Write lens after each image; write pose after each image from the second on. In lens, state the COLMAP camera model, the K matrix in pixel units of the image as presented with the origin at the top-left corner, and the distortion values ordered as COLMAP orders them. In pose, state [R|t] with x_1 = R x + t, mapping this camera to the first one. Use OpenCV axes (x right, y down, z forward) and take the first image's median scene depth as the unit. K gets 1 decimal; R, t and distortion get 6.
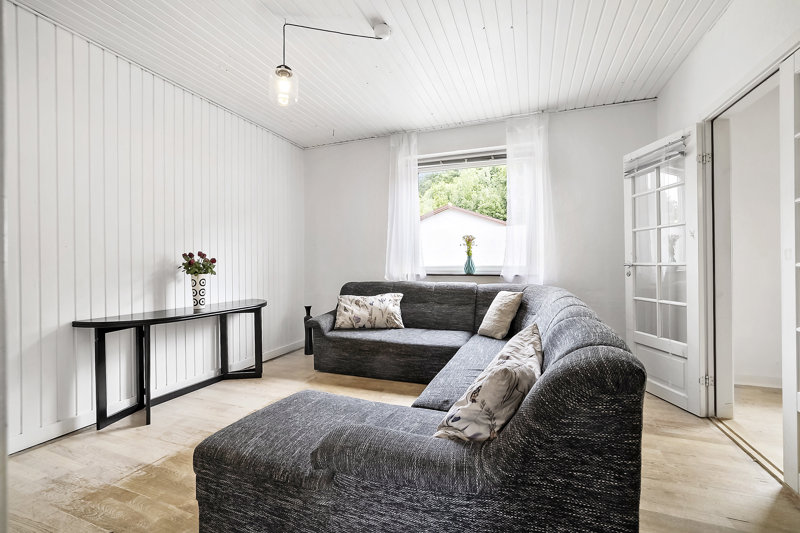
lens RADIAL K [[344.0, 0, 400.2], [0, 344.0, 263.1], [0, 0, 1]] dist [-0.003049, -0.000157]
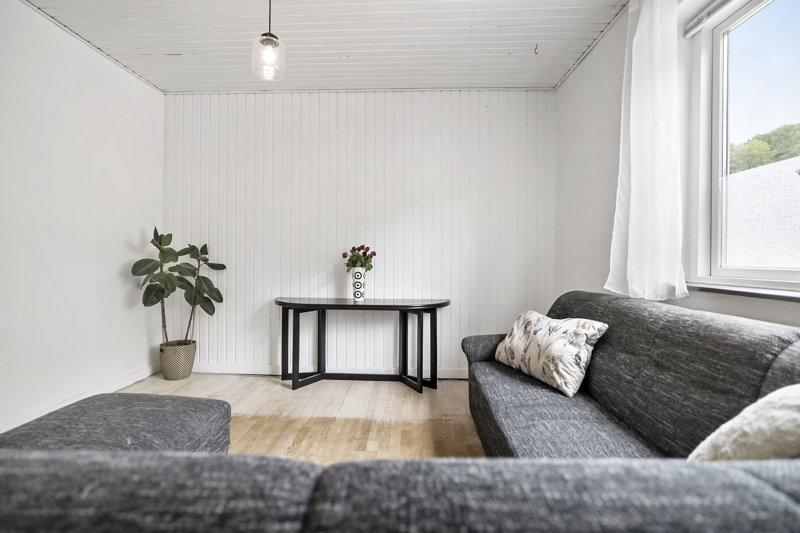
lens RADIAL K [[374.1, 0, 400.2], [0, 374.1, 264.9], [0, 0, 1]] dist [-0.003145, -0.000197]
pose [[0.324619, 0.020182, -0.945630, 0.472129], [-0.009210, 0.999792, 0.018176, 0.003085], [0.945800, 0.002809, 0.324737, 0.697896]]
